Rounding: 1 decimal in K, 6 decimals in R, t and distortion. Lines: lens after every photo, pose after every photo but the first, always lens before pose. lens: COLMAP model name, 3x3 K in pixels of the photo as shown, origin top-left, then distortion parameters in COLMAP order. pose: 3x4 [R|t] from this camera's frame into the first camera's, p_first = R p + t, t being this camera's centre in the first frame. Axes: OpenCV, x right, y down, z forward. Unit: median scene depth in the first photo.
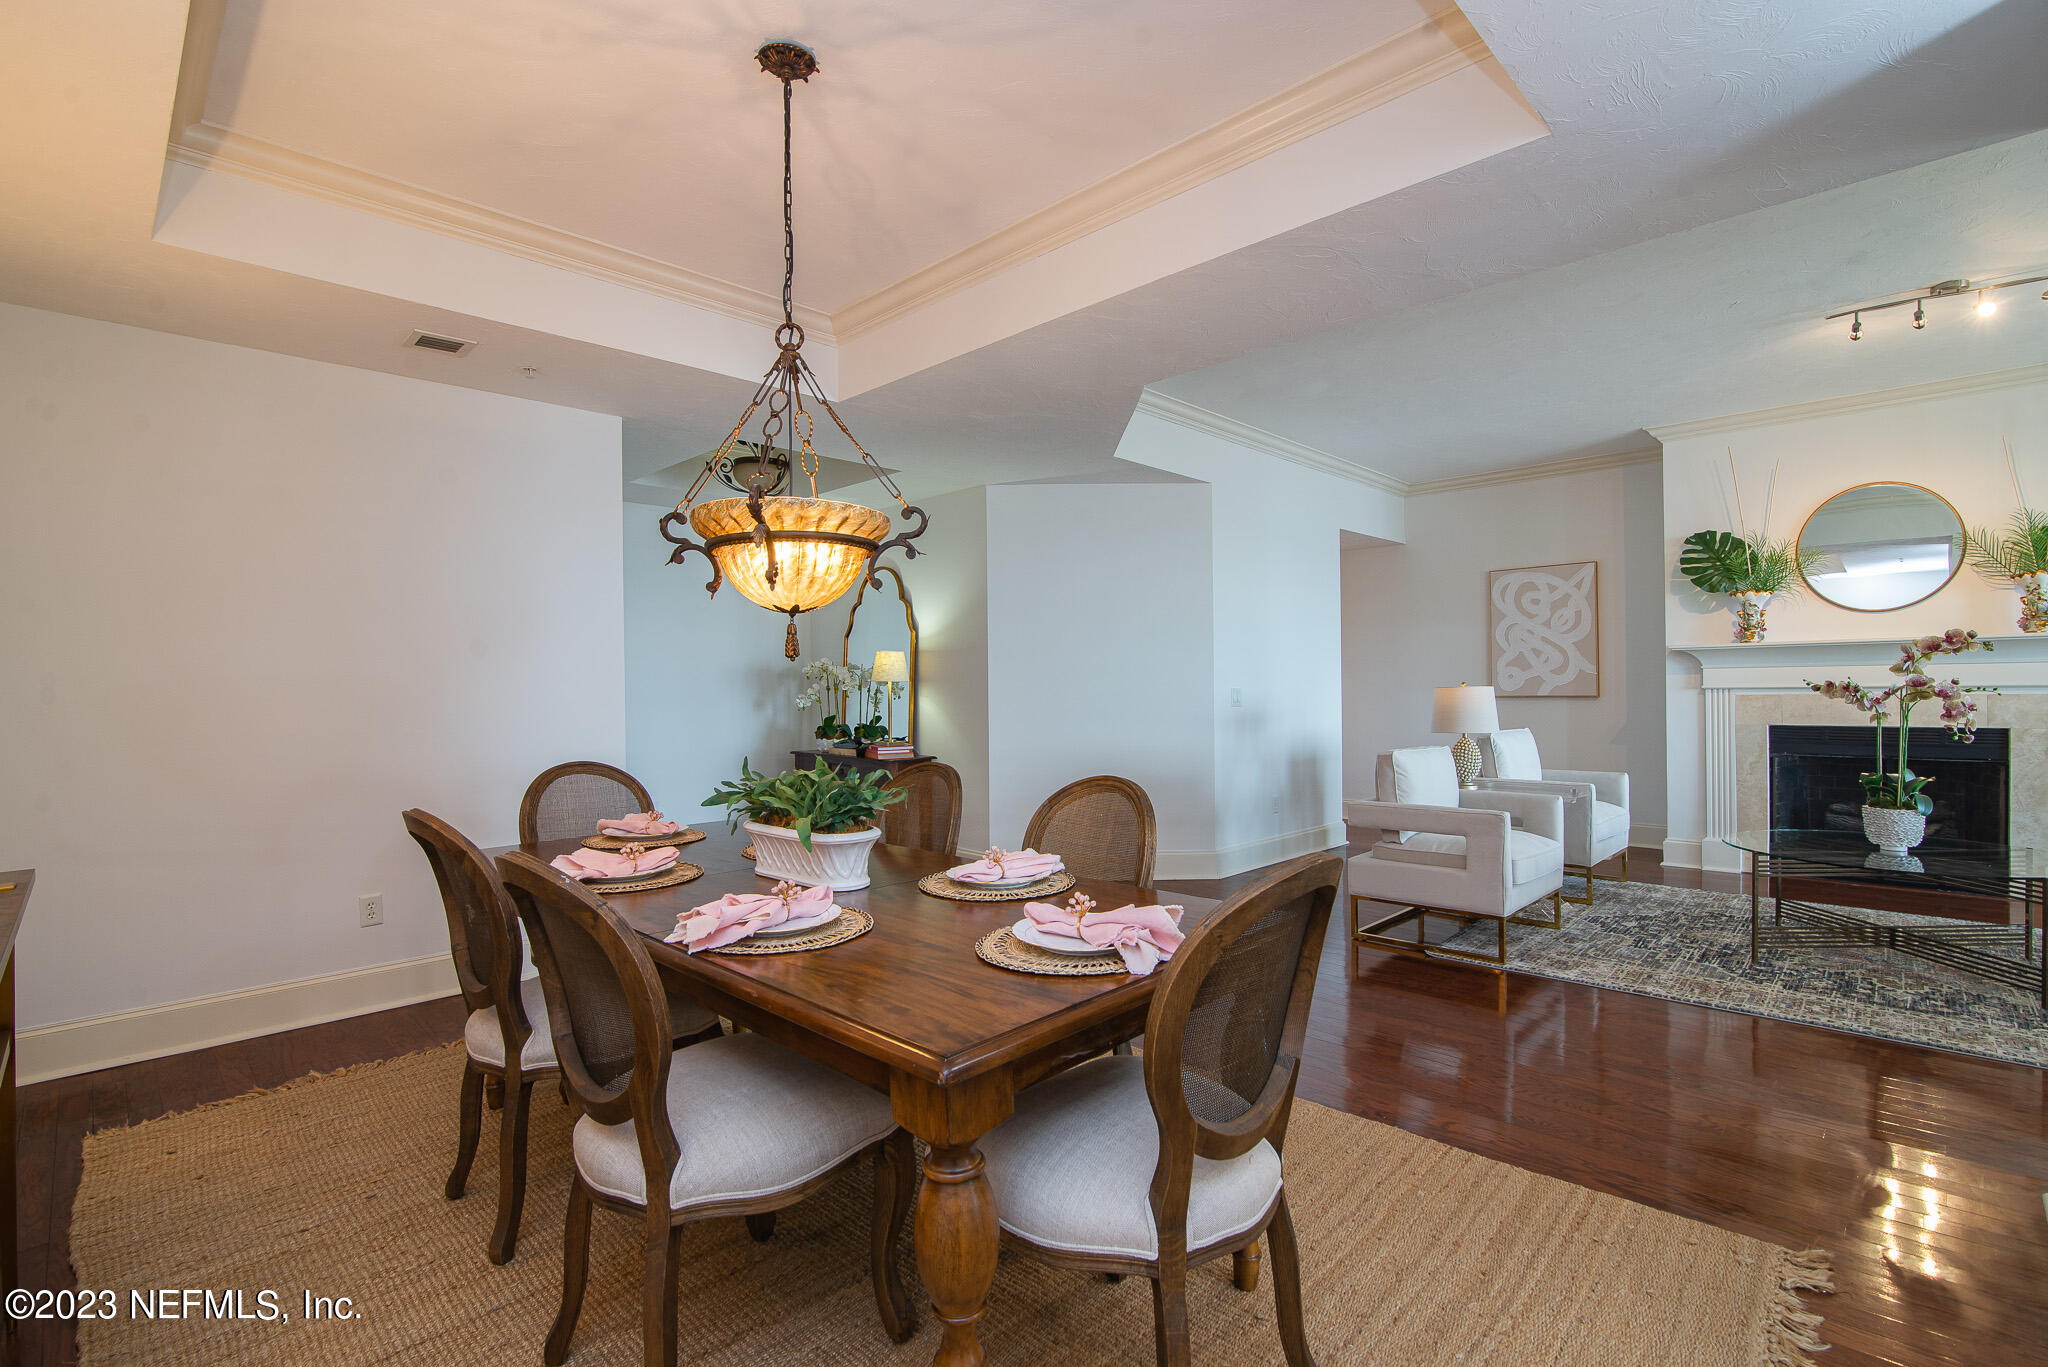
lens RADIAL K [[943.1, 0, 1024.0], [0, 943.1, 683.5], [0, 0, 1]] dist [-0.015951, 0.000226]
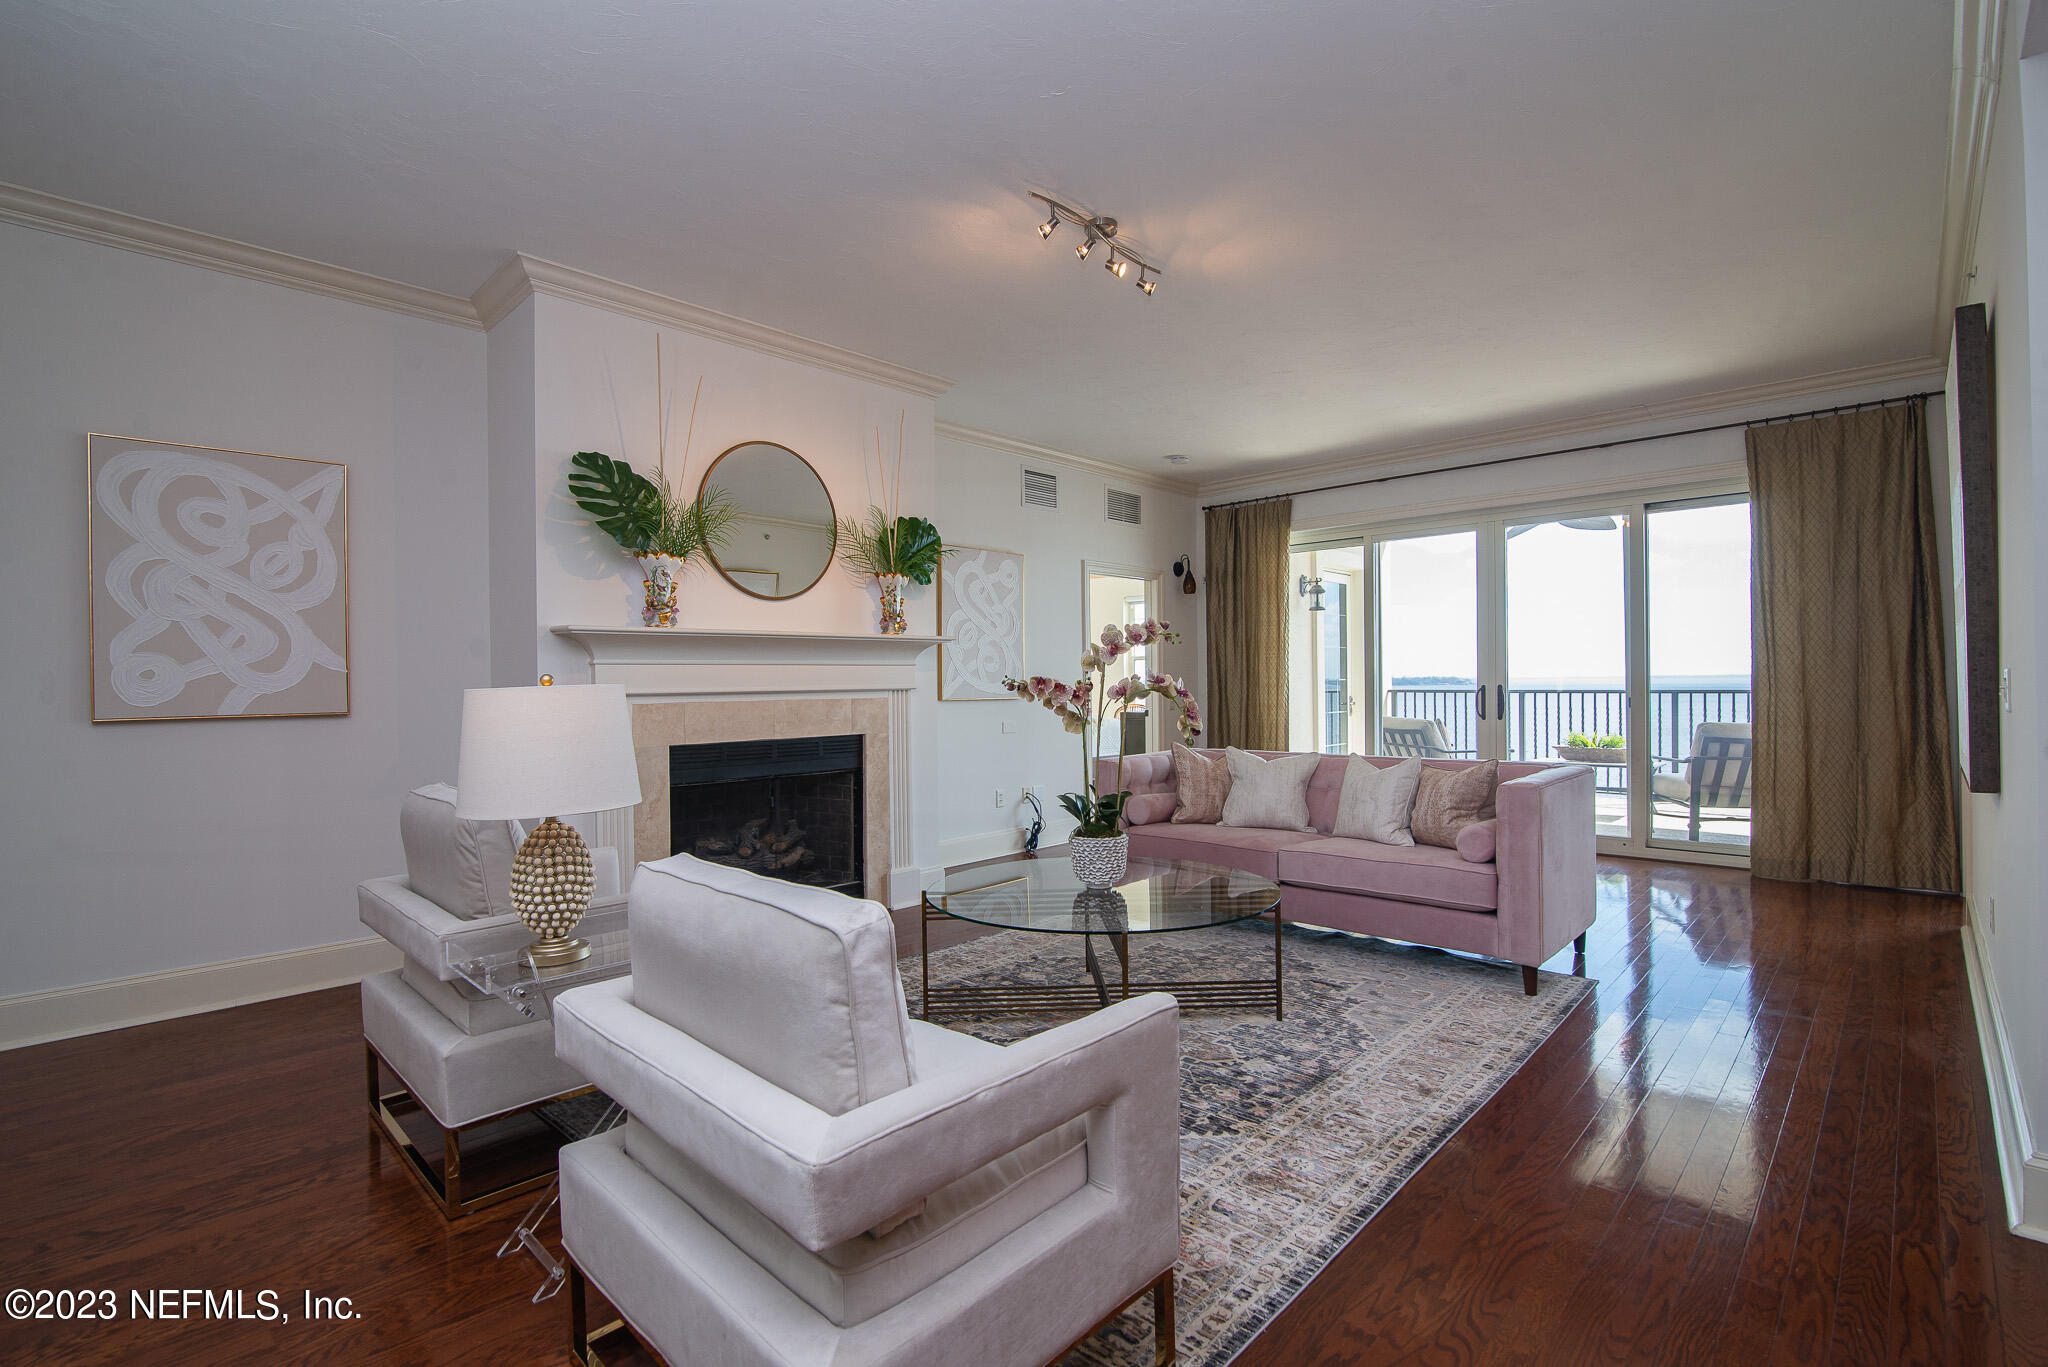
lens RADIAL K [[943.1, 0, 1024.0], [0, 943.1, 683.5], [0, 0, 1]] dist [-0.015951, 0.000226]
pose [[-0.008776, 0.012731, 0.999880, 0.078954], [0.011810, 0.999851, -0.012627, 0.008782], [-0.999892, 0.011698, -0.008925, 0.708627]]
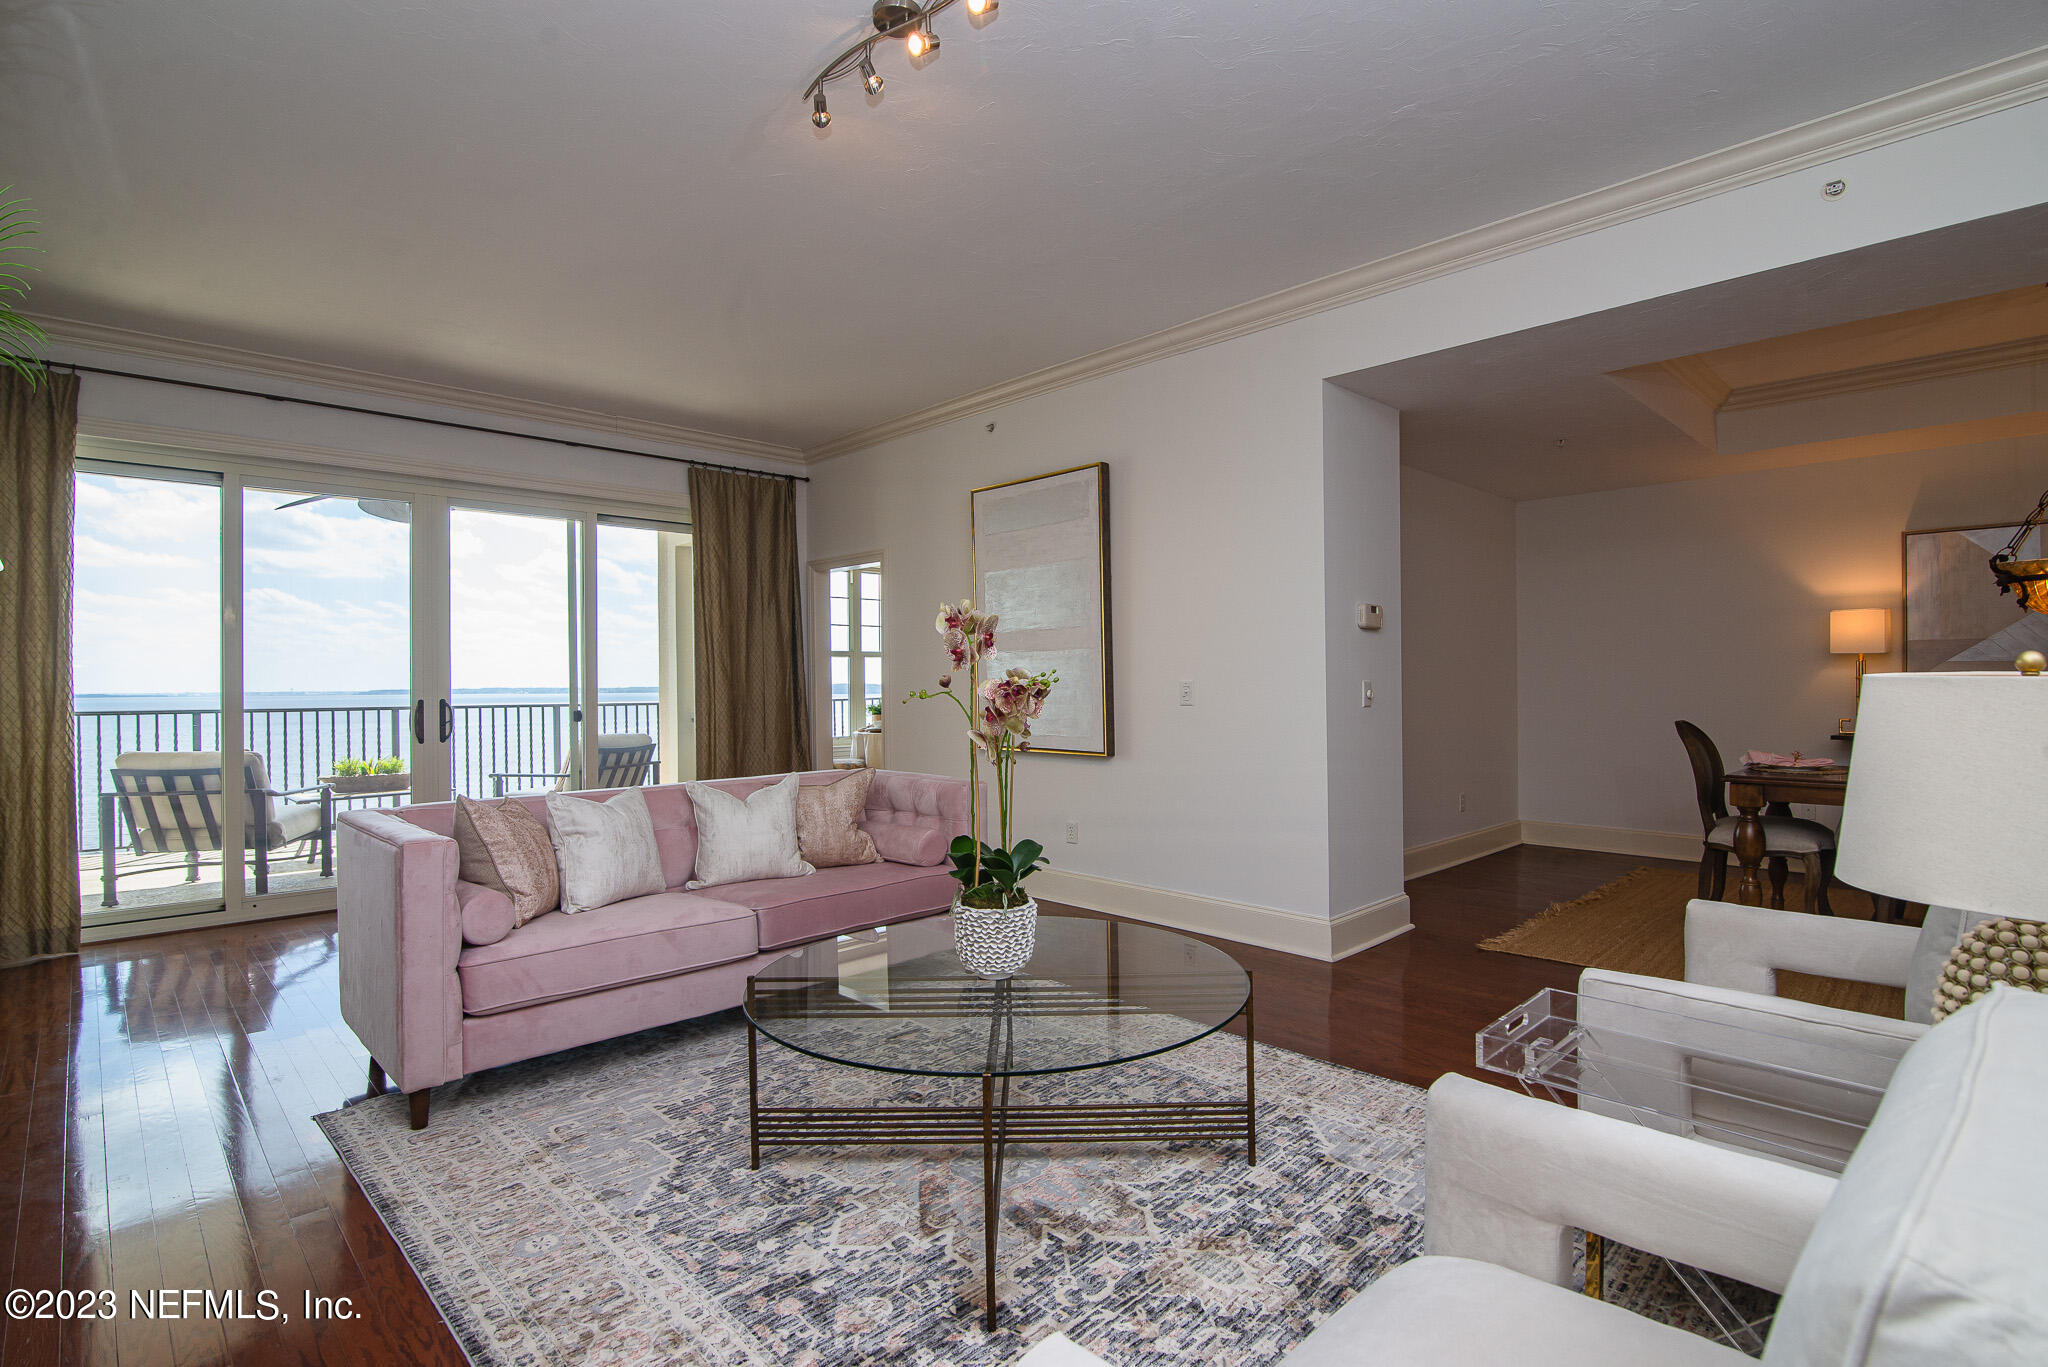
lens RADIAL K [[1004.5, 0, 1024.0], [0, 1004.5, 683.5], [0, 0, 1]] dist [-0.017637, -0.000410]
pose [[-0.999634, 0.023748, 0.012927, 0.621358], [0.023752, 0.999718, 0.000162, 0.000993], [-0.012919, 0.000469, -0.999916, 1.083098]]
